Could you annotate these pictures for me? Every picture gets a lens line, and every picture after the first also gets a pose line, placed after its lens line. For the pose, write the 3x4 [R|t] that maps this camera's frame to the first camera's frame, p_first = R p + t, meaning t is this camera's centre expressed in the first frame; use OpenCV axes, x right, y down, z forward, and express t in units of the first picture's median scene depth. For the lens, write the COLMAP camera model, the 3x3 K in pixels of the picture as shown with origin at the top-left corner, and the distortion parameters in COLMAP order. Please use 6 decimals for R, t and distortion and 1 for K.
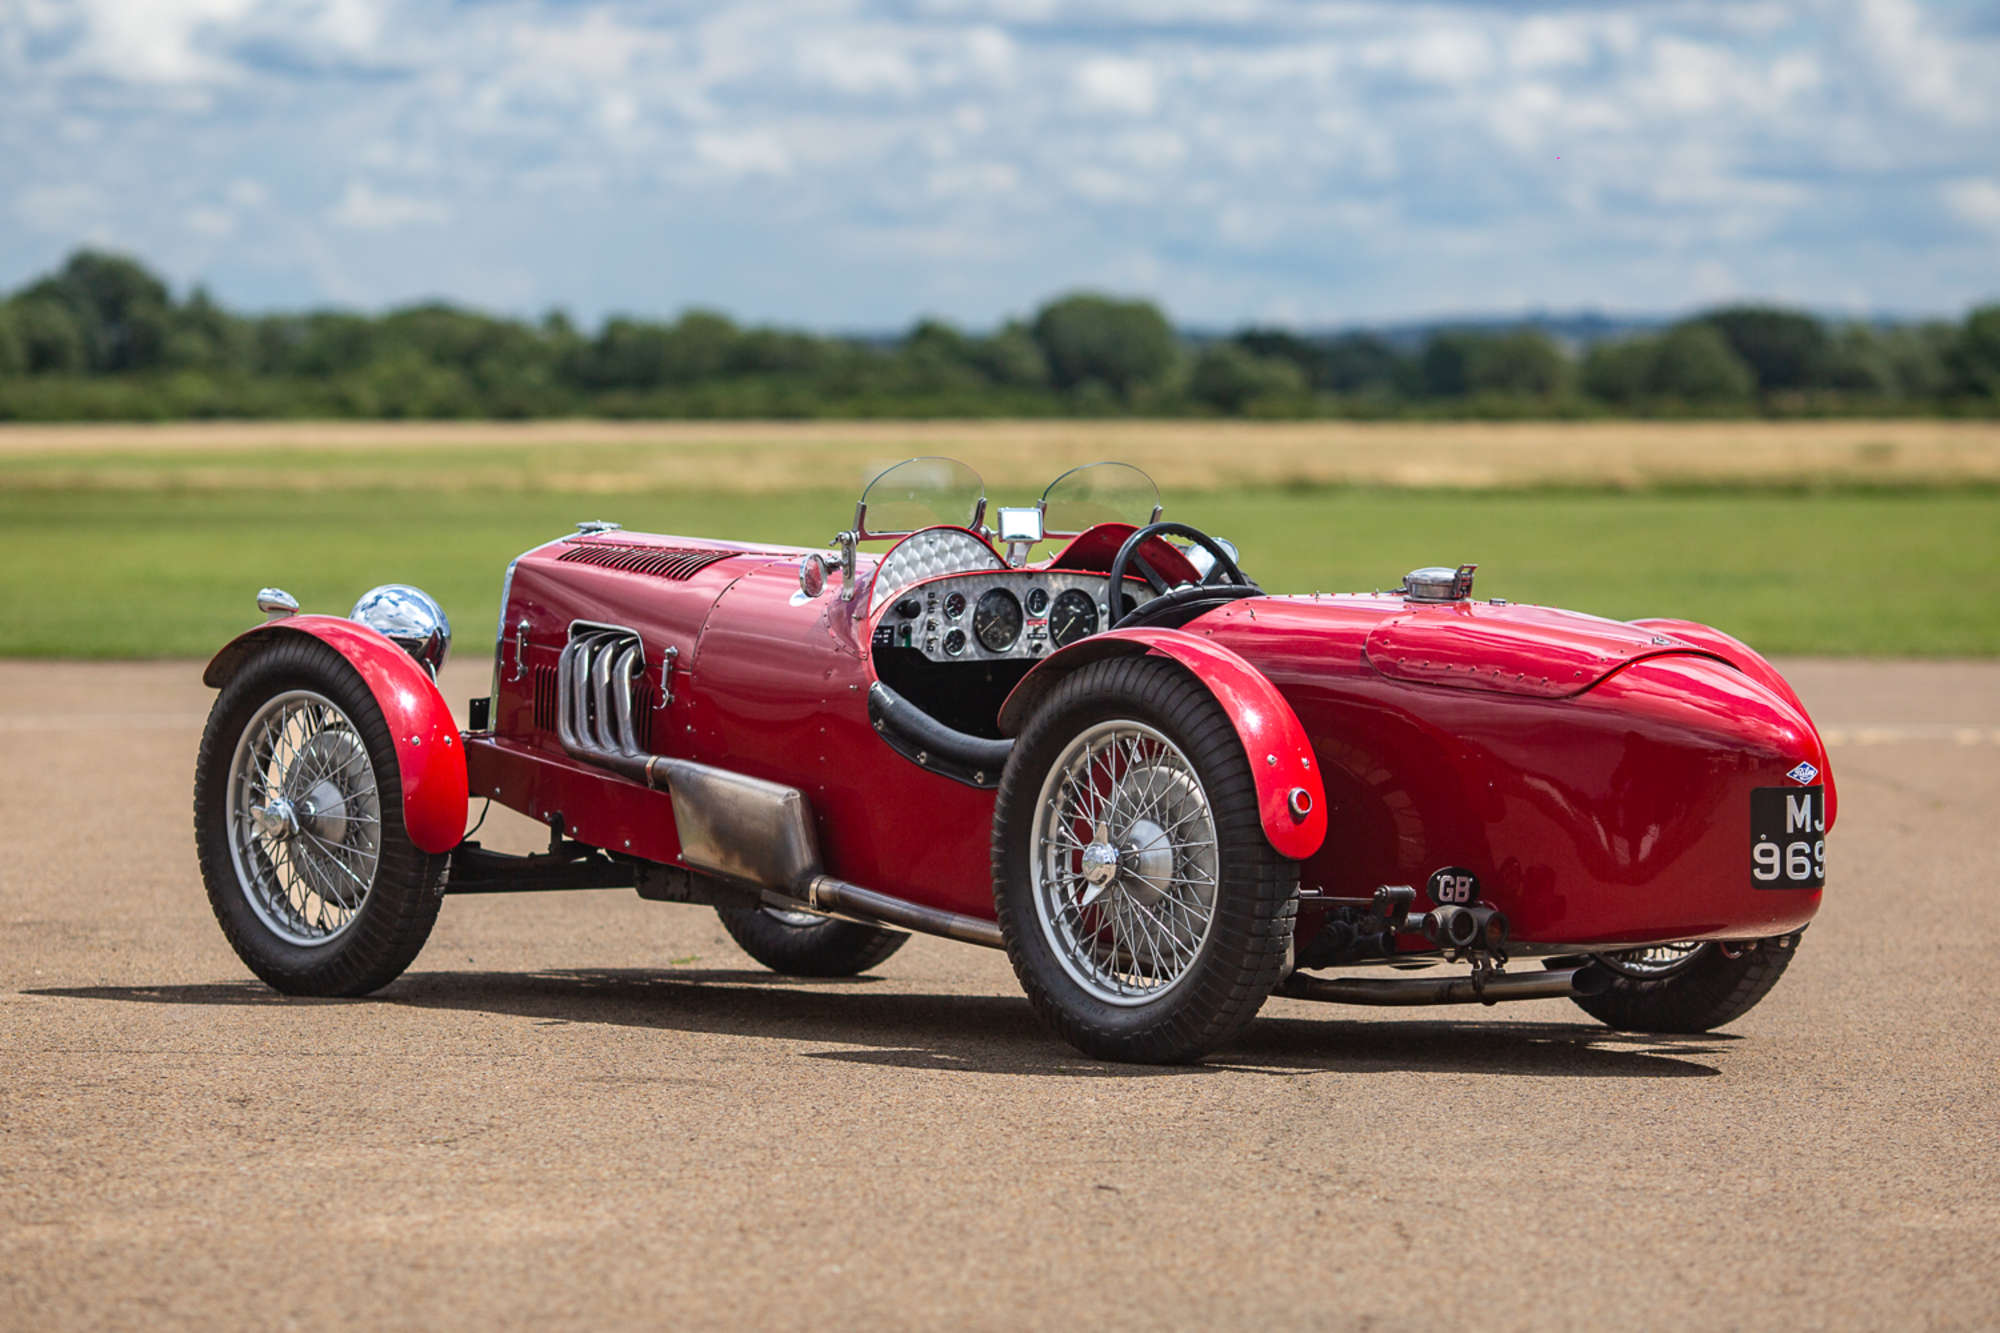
lens RADIAL K [[7763.3, 0, 1000.0], [0, 7763.3, 666.5], [0, 0, 1]] dist [0.216313, 2.652245]
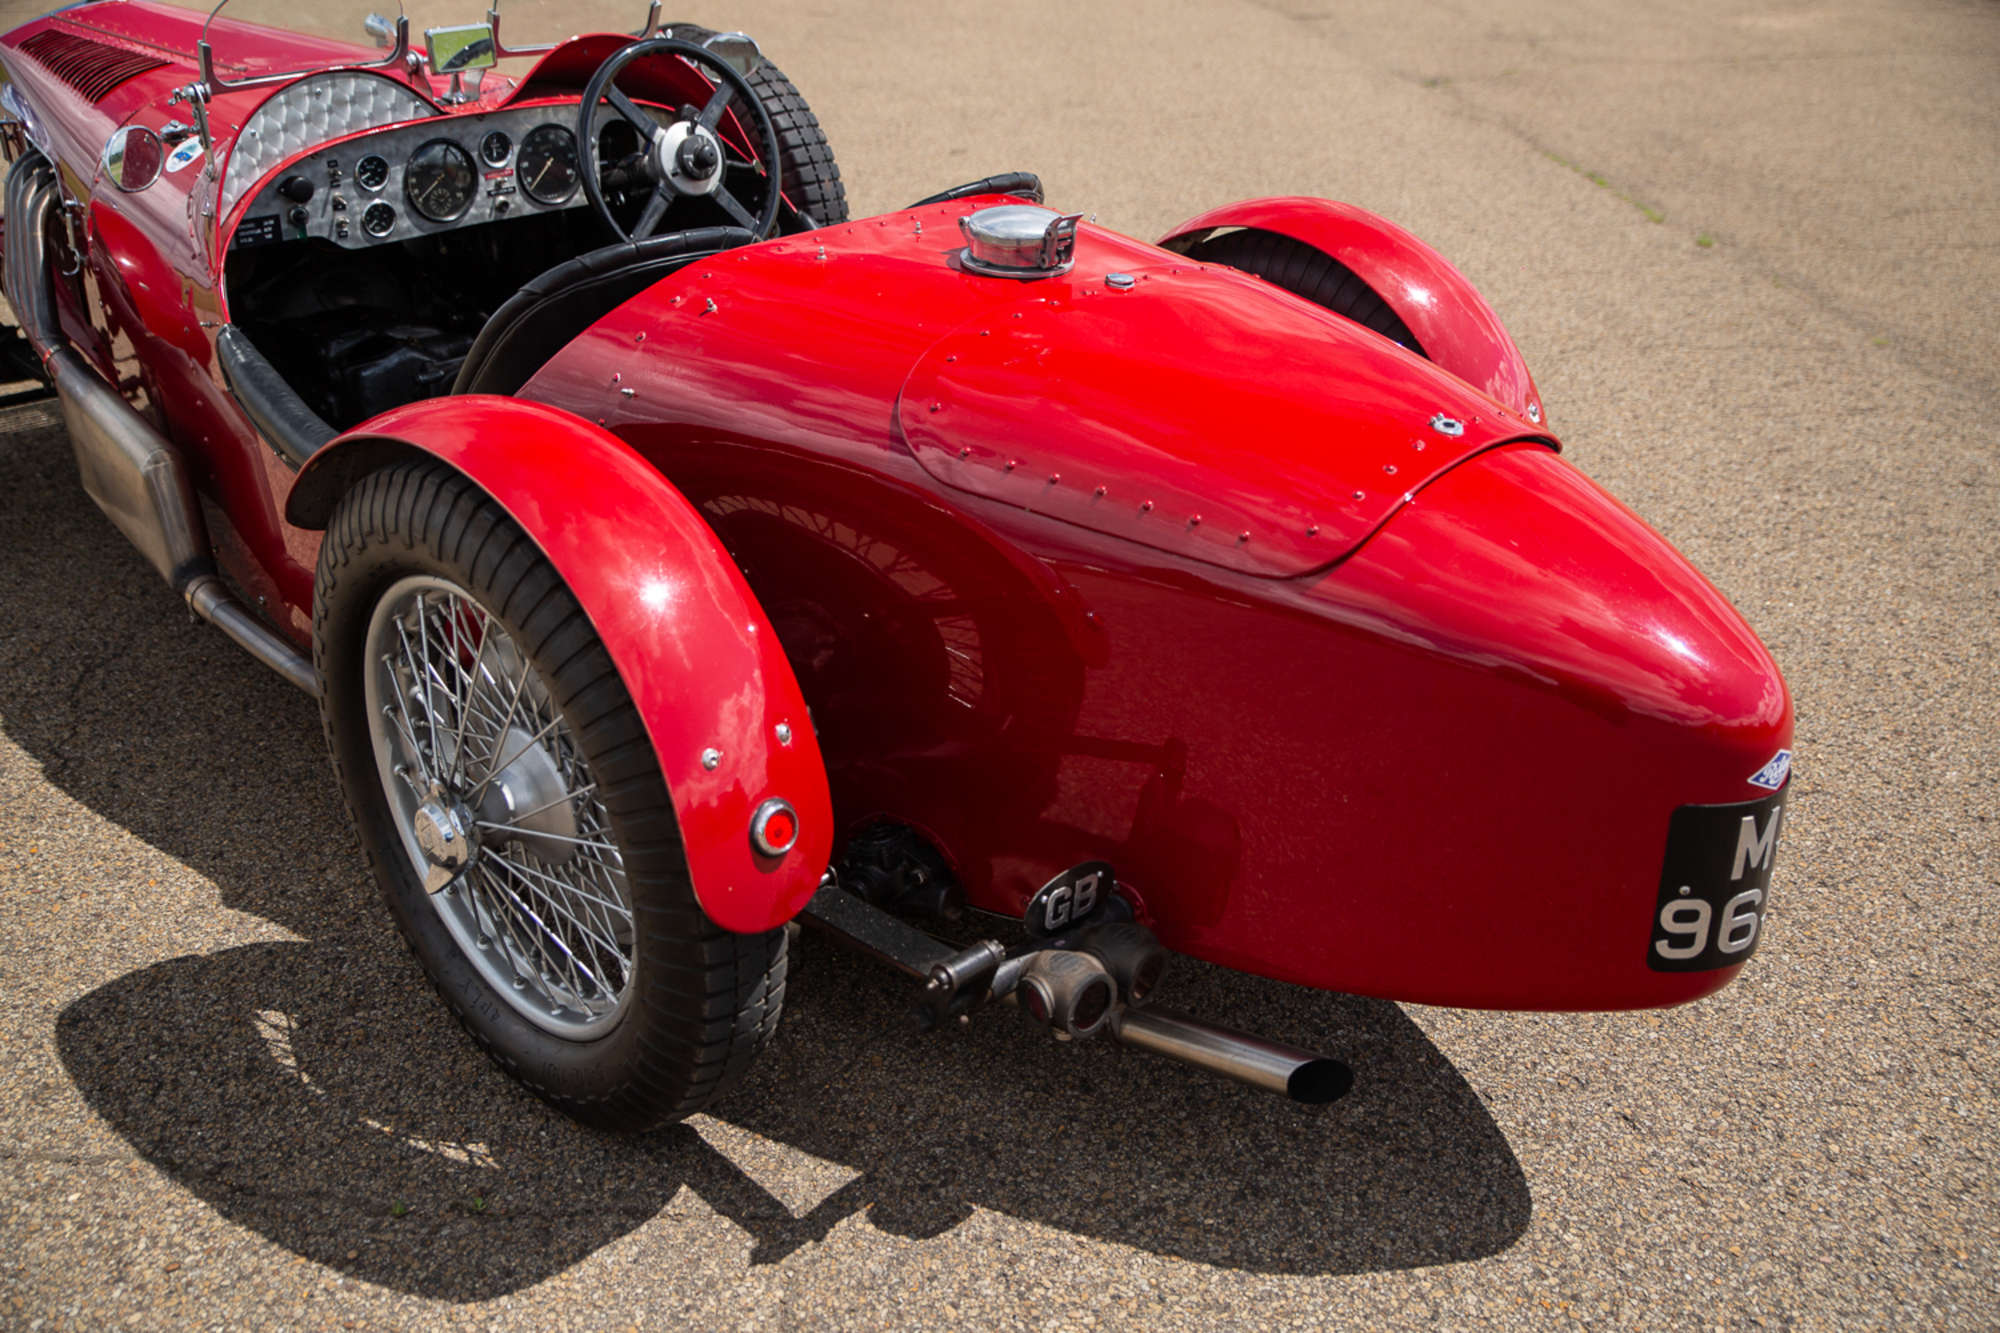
lens RADIAL K [[1906.4, 0, 1000.0], [0, 1906.4, 666.5], [0, 0, 1]] dist [-0.000633, 0.008123]
pose [[0.996487, -0.046170, 0.069873, 0.040681], [0.014172, 0.915247, 0.402643, -0.038169], [-0.082541, -0.400238, 0.912686, 0.804482]]
